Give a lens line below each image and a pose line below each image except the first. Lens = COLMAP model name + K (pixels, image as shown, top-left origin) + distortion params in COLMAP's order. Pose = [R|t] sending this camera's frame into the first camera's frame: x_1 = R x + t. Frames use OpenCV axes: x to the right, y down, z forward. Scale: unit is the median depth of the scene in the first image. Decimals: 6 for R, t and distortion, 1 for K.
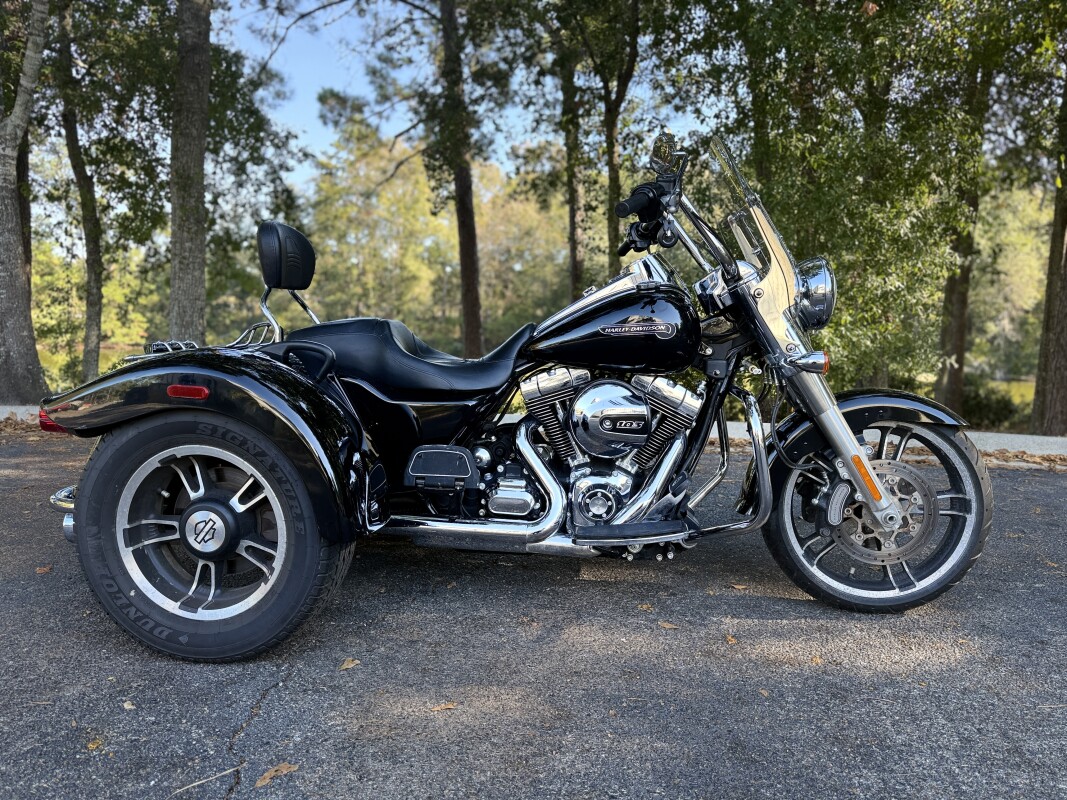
lens RADIAL K [[752.5, 0, 533.5], [0, 752.5, 400.0], [0, 0, 1]] dist [0.003074, 0.002555]
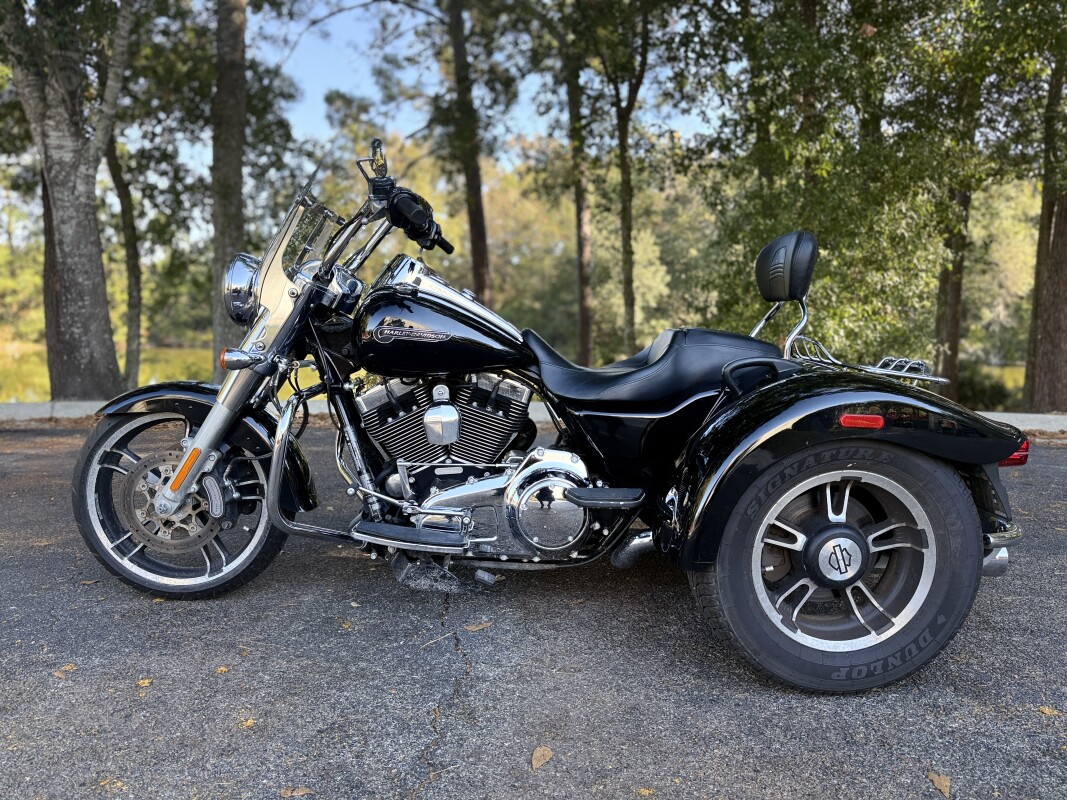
lens RADIAL K [[752.5, 0, 533.5], [0, 752.5, 400.0], [0, 0, 1]] dist [0.003074, 0.002555]
pose [[0.999881, -0.015127, 0.003169, -0.031161], [0.015096, 0.999840, 0.009558, 0.002515], [-0.003313, -0.009509, 0.999949, -0.061213]]
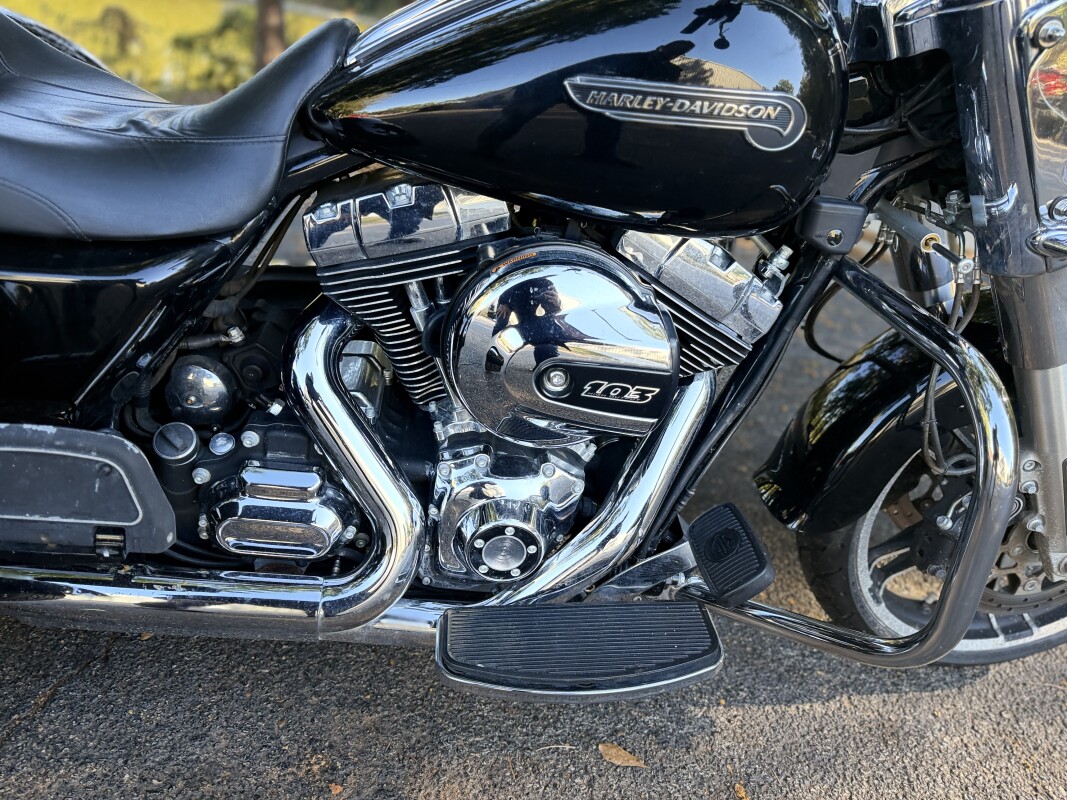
lens RADIAL K [[752.5, 0, 533.5], [0, 752.5, 400.0], [0, 0, 1]] dist [0.003074, 0.002555]
pose [[0.969410, 0.017503, 0.244824, 0.000165], [-0.113003, 0.917283, 0.381868, -0.017741], [-0.217889, -0.397852, 0.891201, 0.129538]]
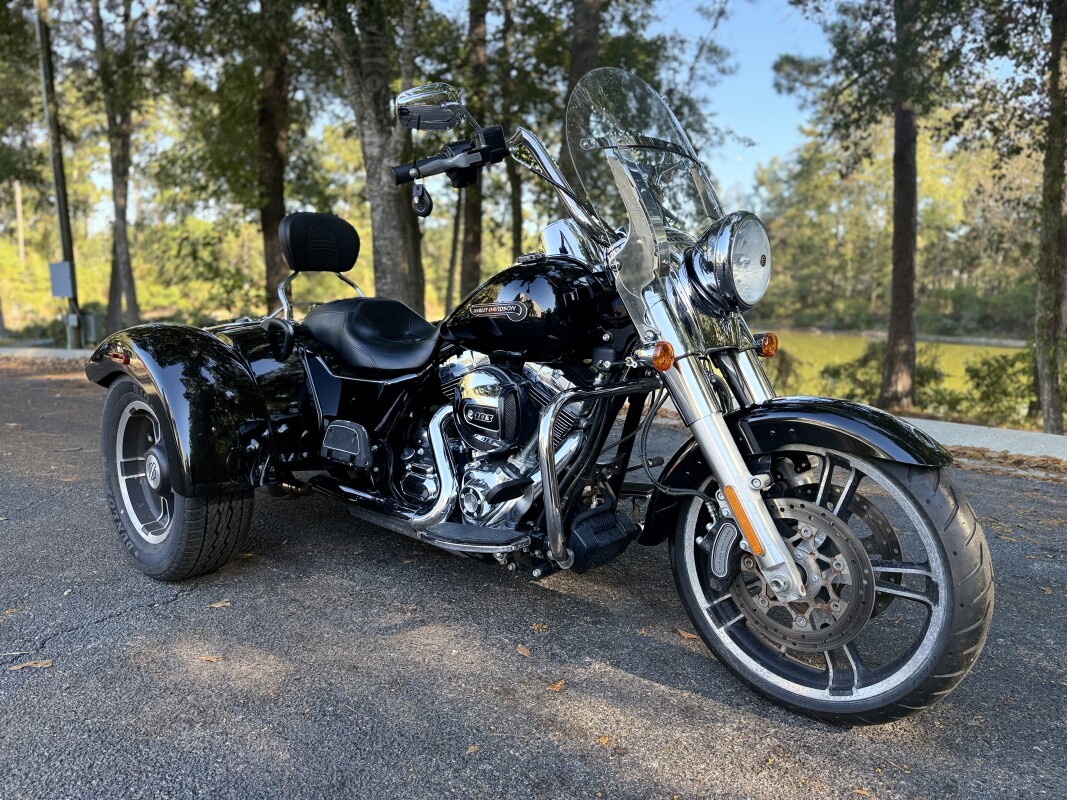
lens RADIAL K [[747.1, 0, 533.5], [0, 747.1, 400.0], [0, 0, 1]] dist [0.000941, 0.000015]
pose [[0.813108, 0.072383, -0.577596, 0.128875], [-0.052296, 0.997310, 0.051361, -0.006831], [0.579760, -0.011556, 0.814706, 0.058880]]
